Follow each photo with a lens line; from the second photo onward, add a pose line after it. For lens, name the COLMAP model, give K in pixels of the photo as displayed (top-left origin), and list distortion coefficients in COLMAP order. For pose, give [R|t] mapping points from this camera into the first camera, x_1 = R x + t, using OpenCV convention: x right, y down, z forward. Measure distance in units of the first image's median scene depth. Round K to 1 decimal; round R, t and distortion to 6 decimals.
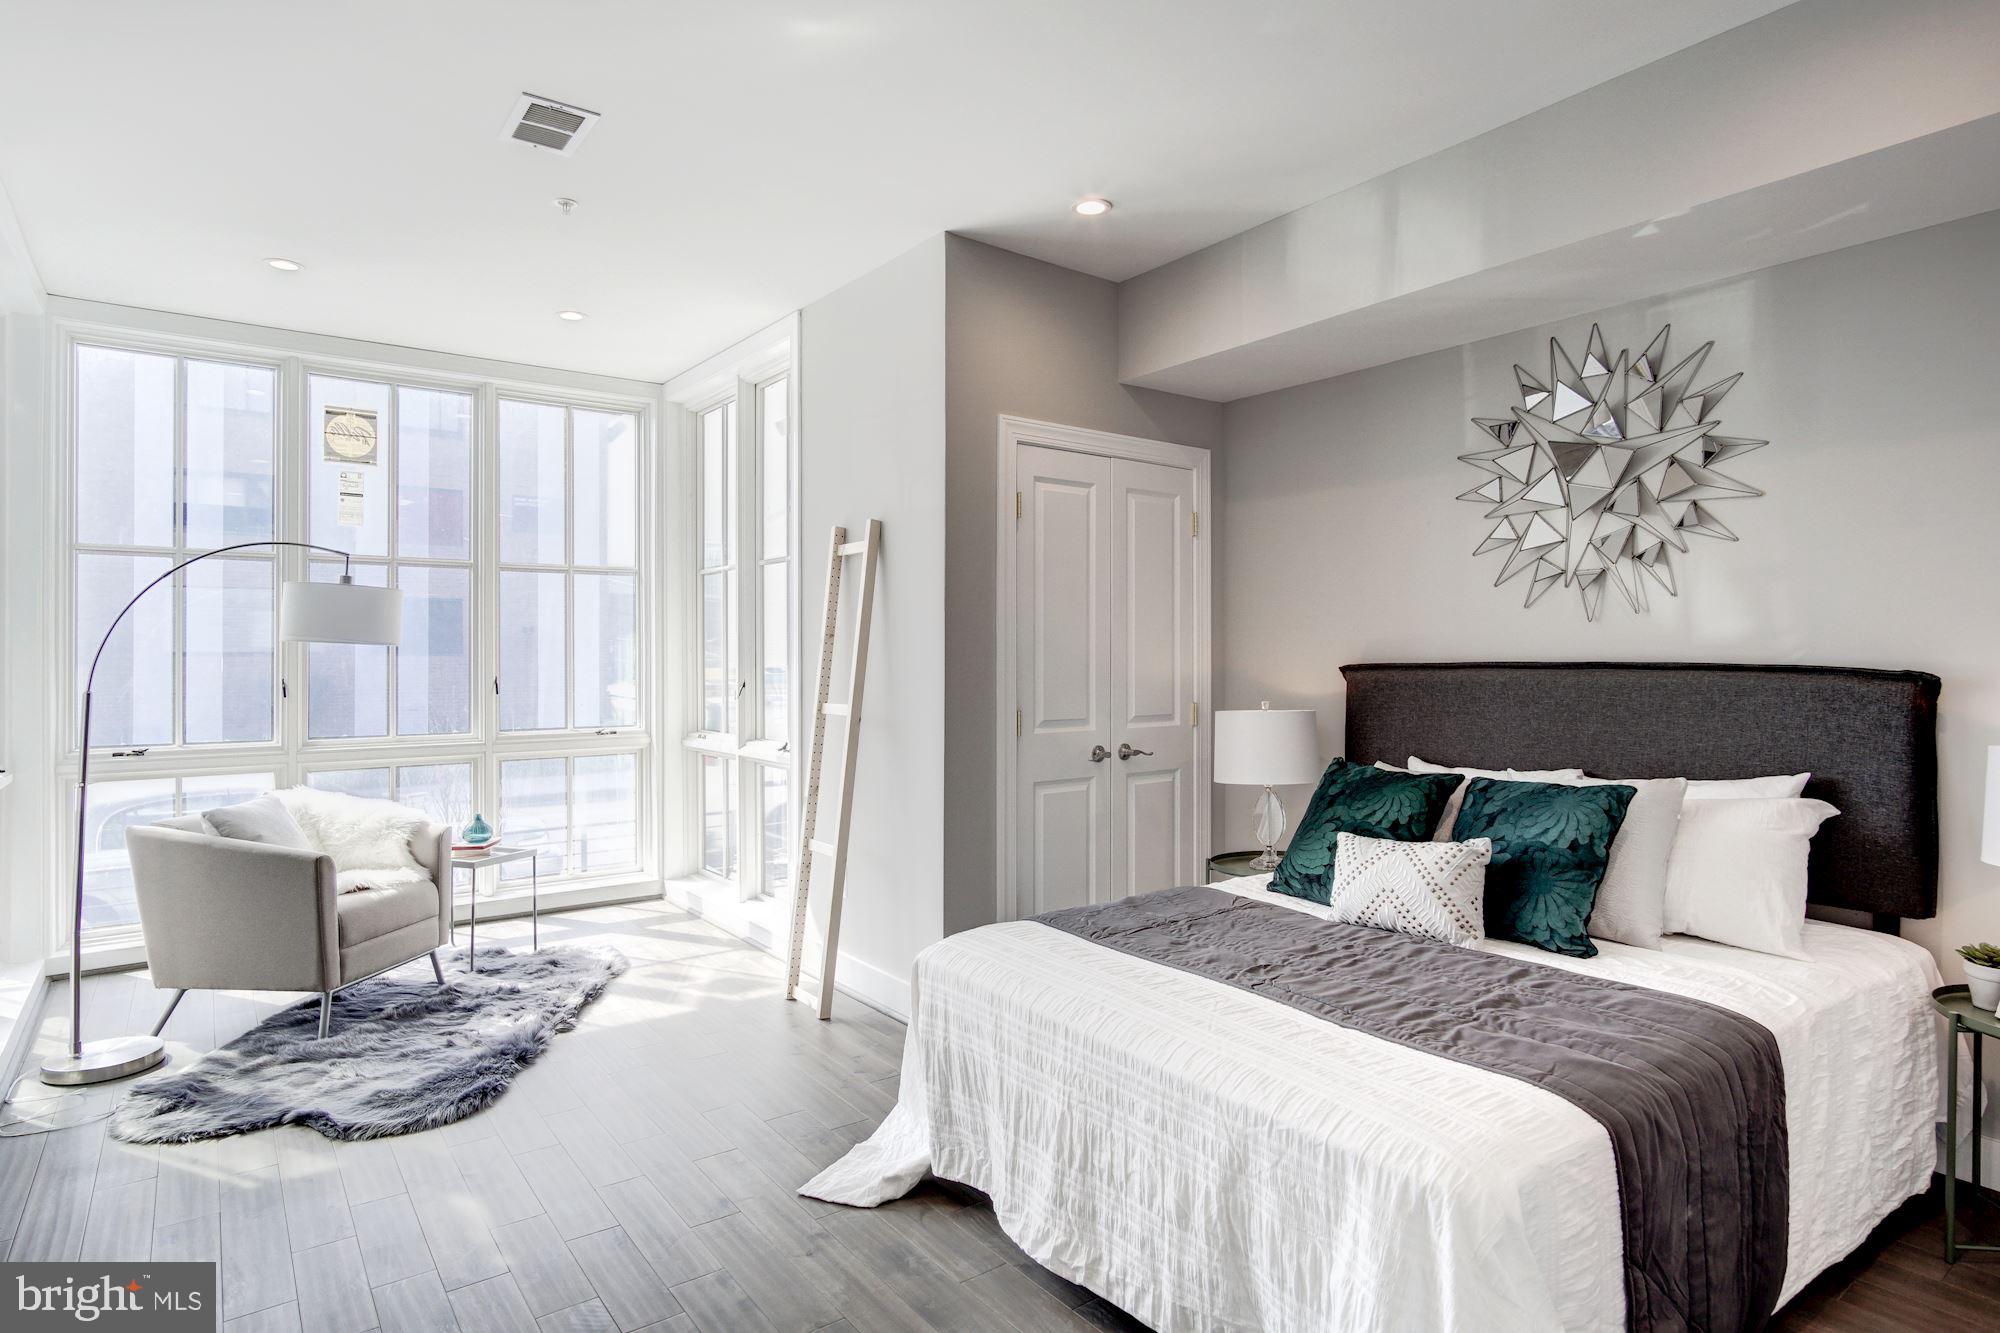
lens RADIAL K [[1052.3, 0, 1008.7], [0, 1052.3, 659.6], [0, 0, 1]] dist [-0.022405, 0.000151]
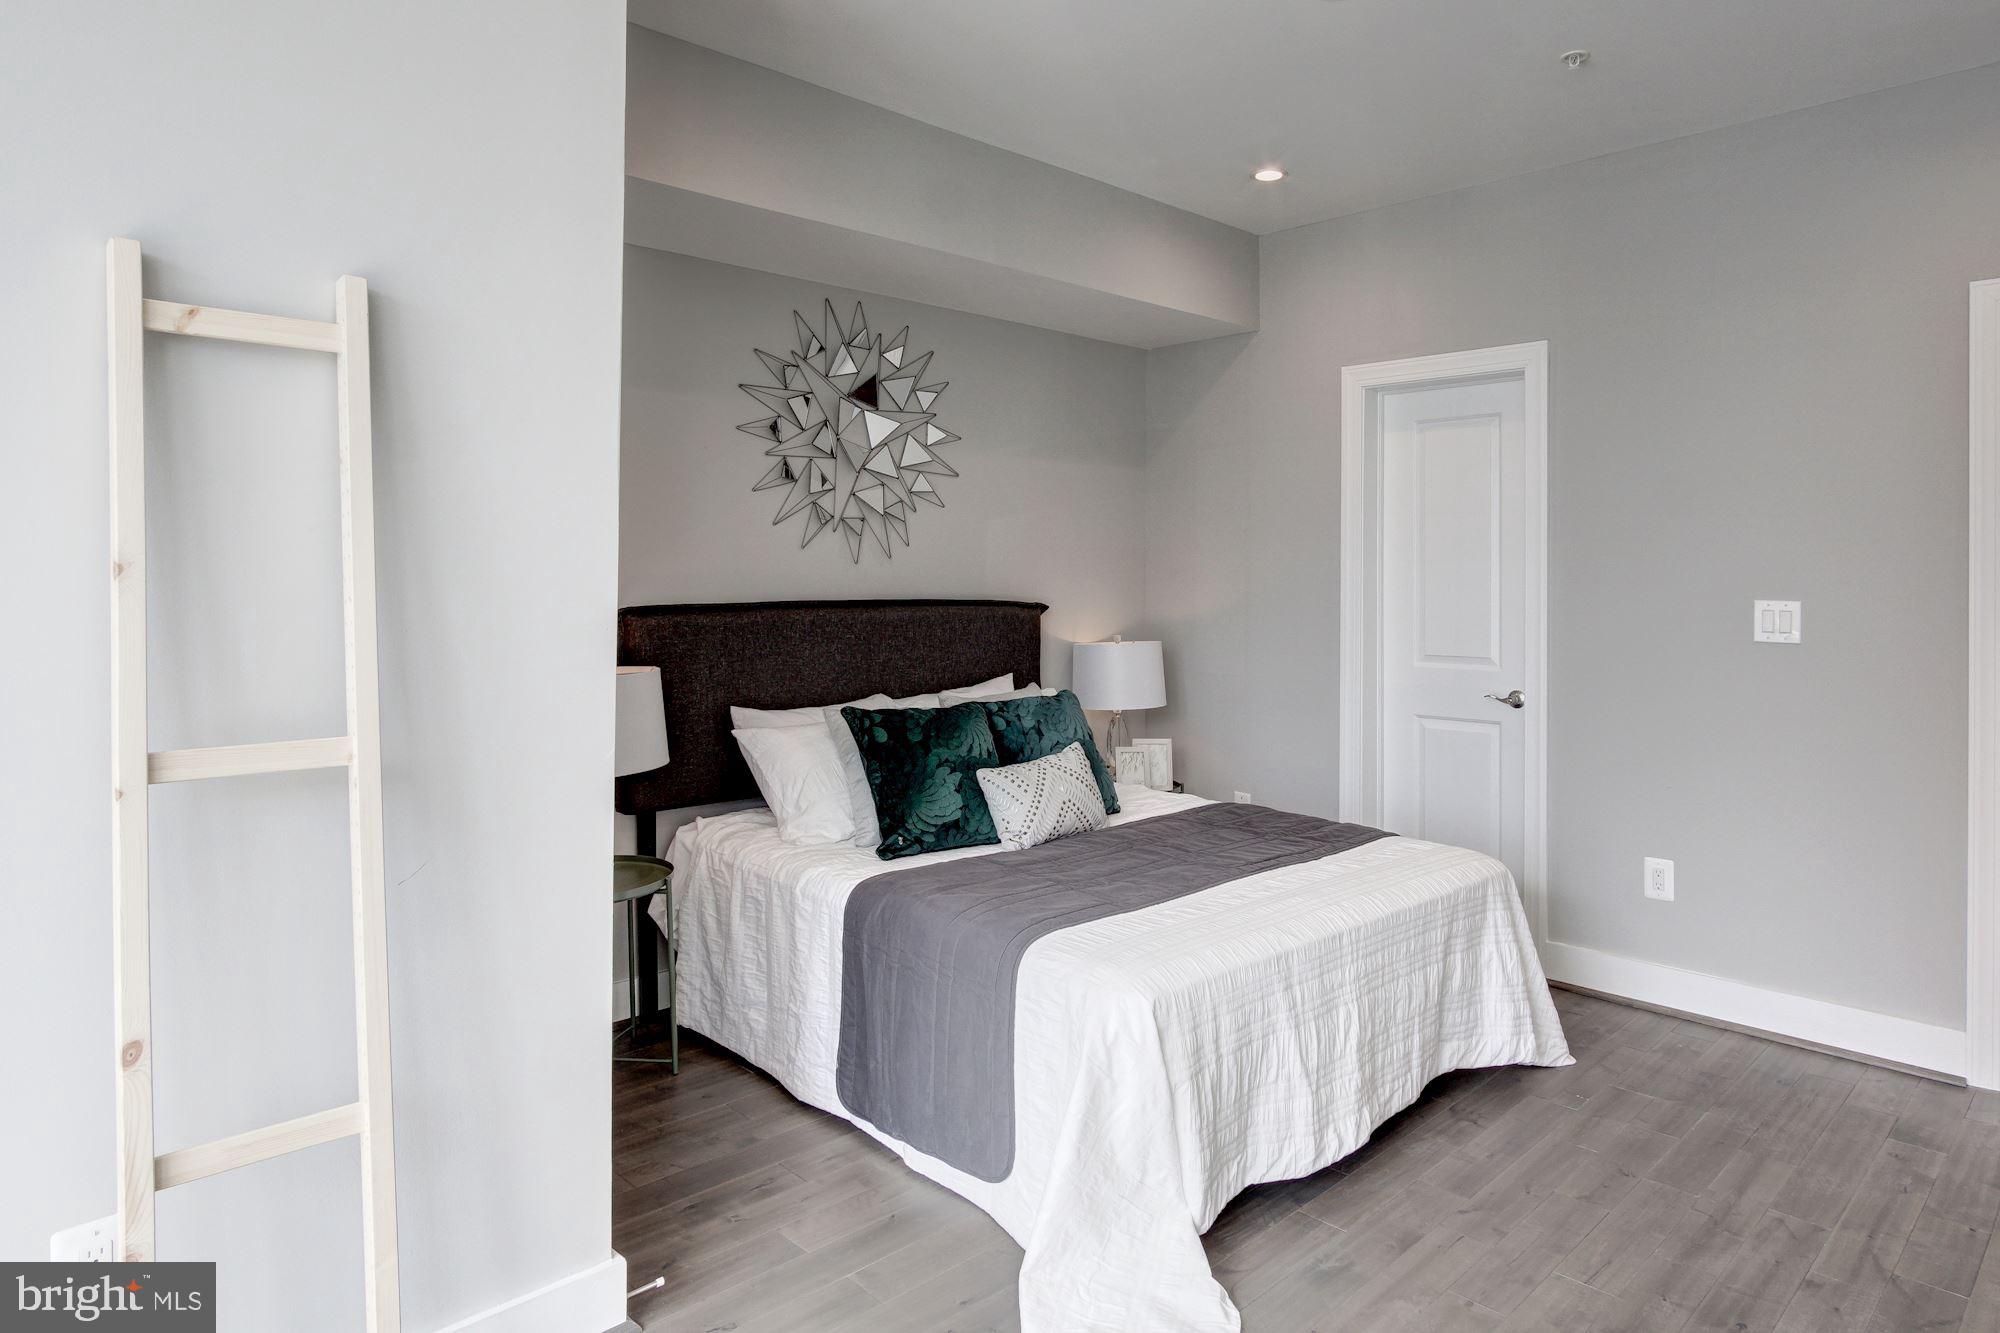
lens RADIAL K [[1250.6, 0, 1001.4], [0, 1250.6, 586.7], [0, 0, 1]] dist [-0.000092, -0.000012]
pose [[-0.118866, -0.005341, 0.992896, -0.852626], [0.005300, 0.999968, 0.006013, -0.020119], [-0.992896, 0.005977, -0.118834, 1.067512]]
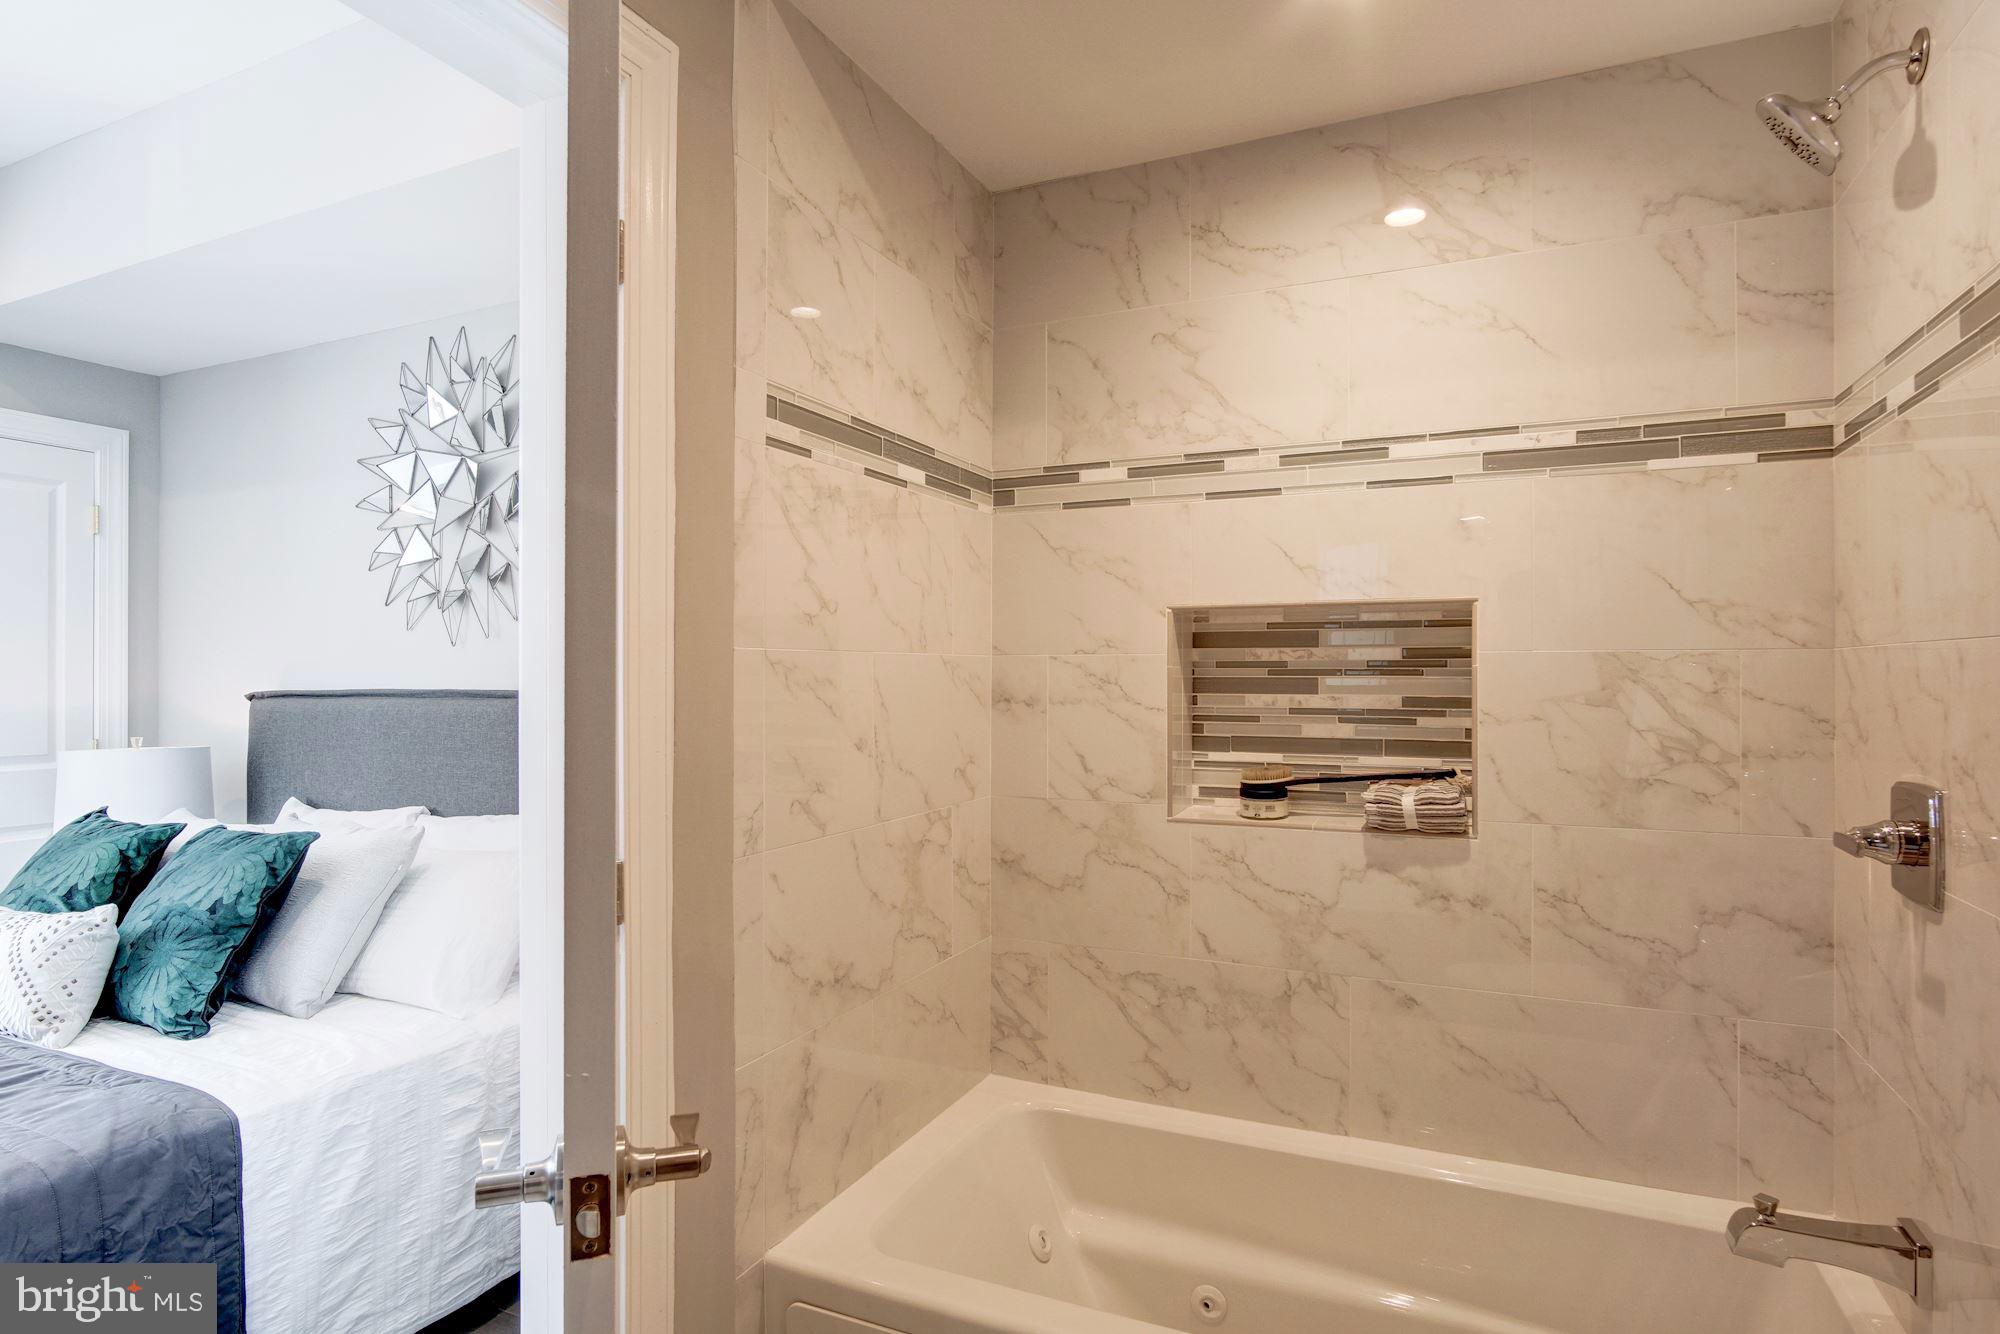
lens RADIAL K [[1052.3, 0, 1008.7], [0, 1052.3, 660.1], [0, 0, 1]] dist [-0.022405, 0.000151]
pose [[0.875868, 0.000648, 0.482550, 0.572535], [0.004994, 0.999933, -0.010408, -0.011889], [-0.482524, 0.011526, 0.875807, -0.063141]]
